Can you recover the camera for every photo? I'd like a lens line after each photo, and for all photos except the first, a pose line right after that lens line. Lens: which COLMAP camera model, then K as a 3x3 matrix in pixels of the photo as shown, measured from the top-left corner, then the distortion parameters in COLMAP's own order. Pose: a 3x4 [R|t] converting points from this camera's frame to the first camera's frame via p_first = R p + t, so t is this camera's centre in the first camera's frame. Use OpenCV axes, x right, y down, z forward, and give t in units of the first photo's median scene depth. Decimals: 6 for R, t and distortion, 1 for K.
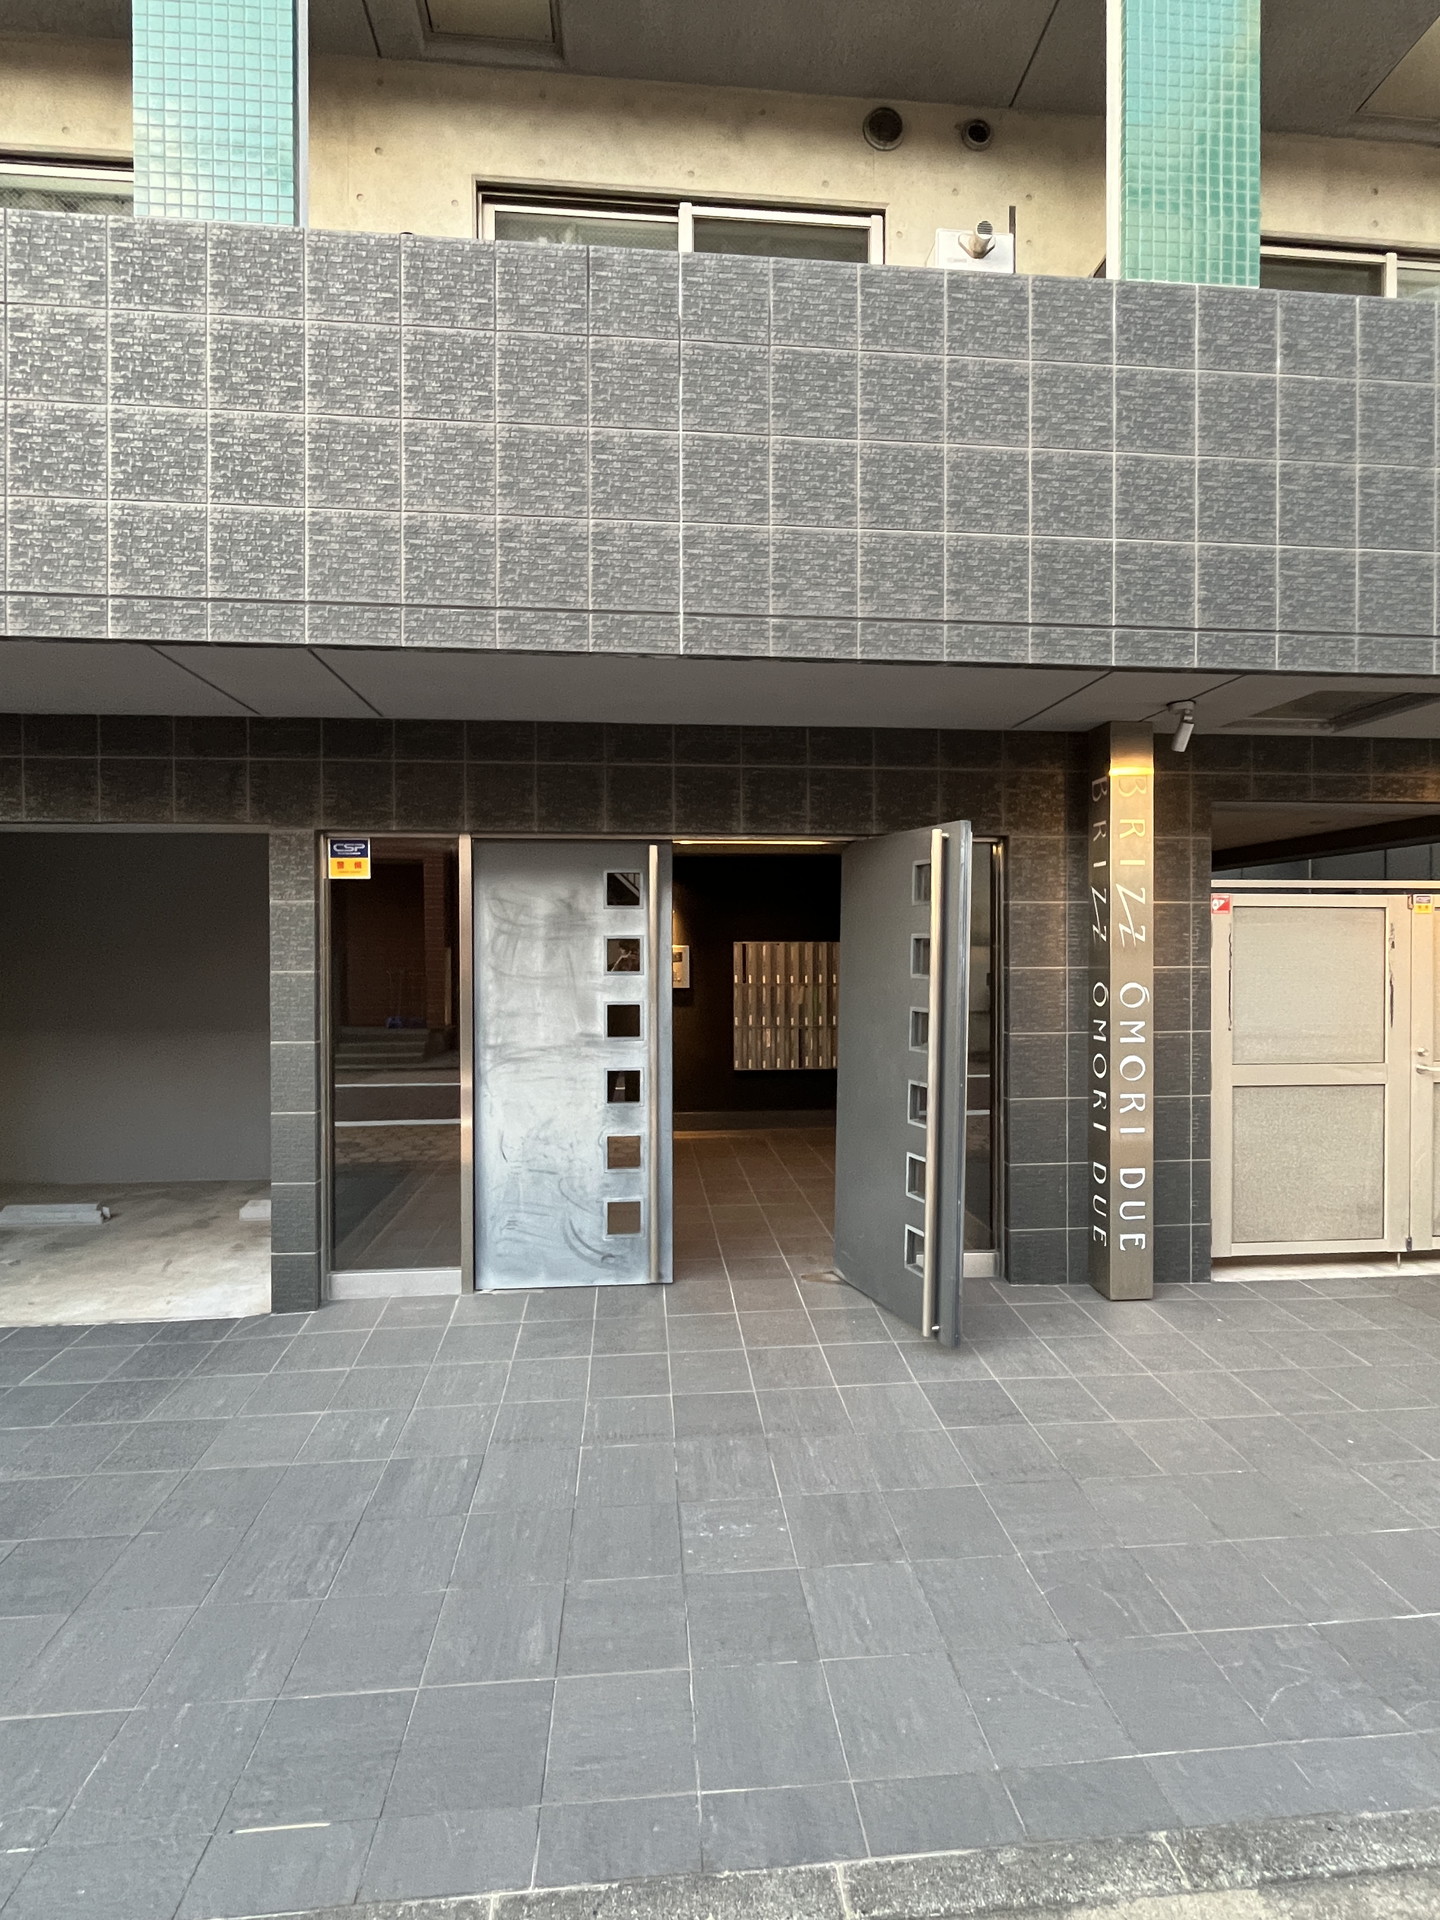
lens RADIAL K [[914.9, 0, 722.4], [0, 914.9, 950.5], [0, 0, 1]] dist [-0.000470, -0.000092]
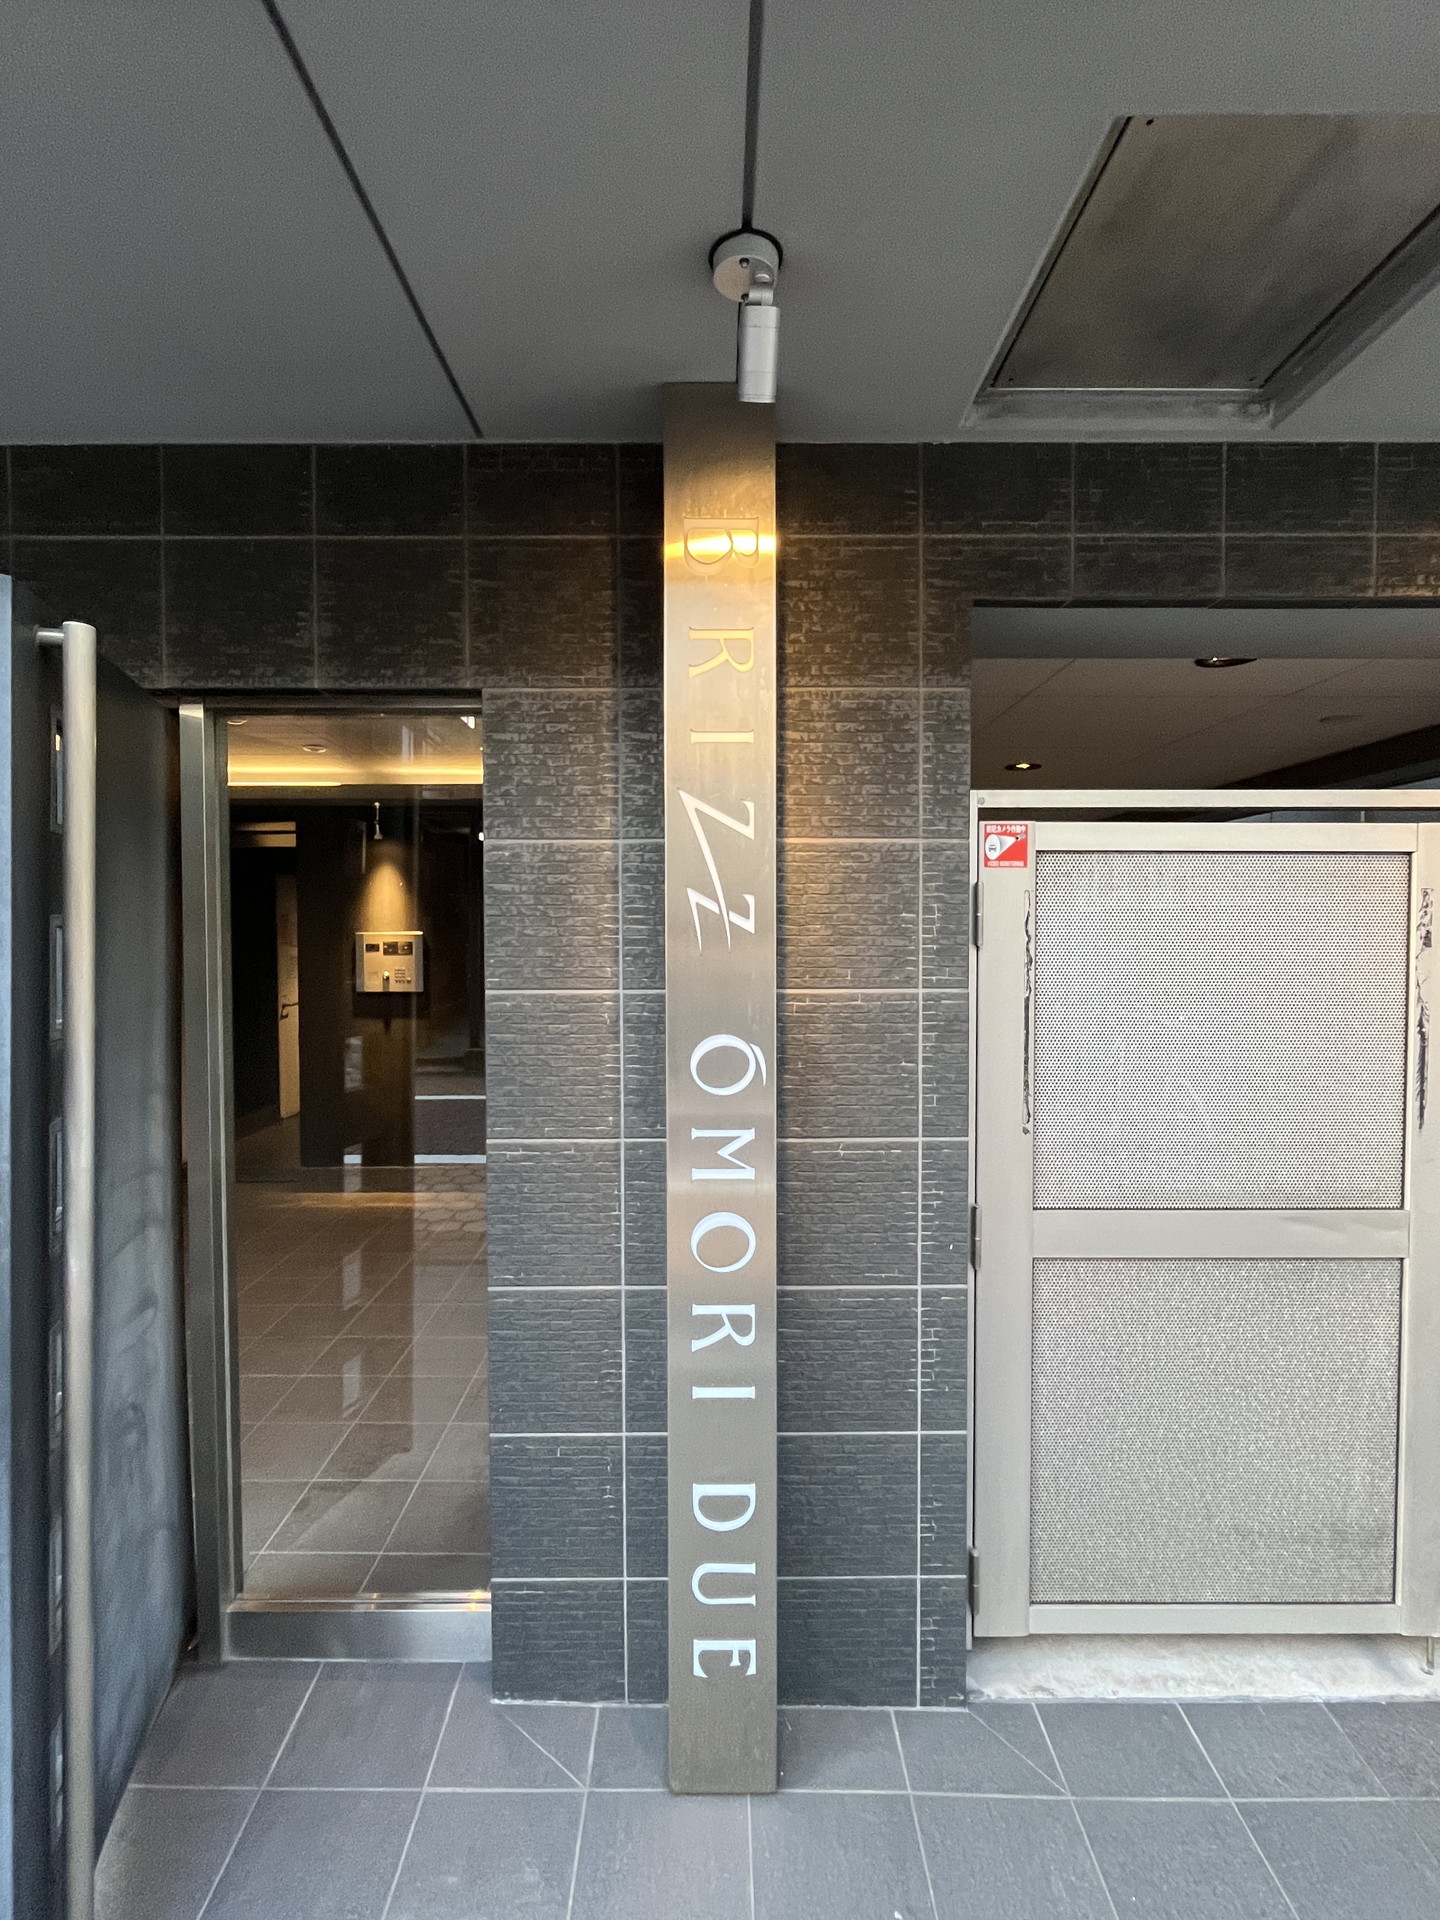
lens RADIAL K [[914.9, 0, 717.6], [0, 914.9, 951.8], [0, 0, 1]] dist [-0.000470, -0.000092]
pose [[0.996193, 0.003490, -0.087110, 0.472616], [-0.001652, 0.999775, 0.021162, -0.009911], [0.087164, -0.020938, 0.995974, 0.584556]]
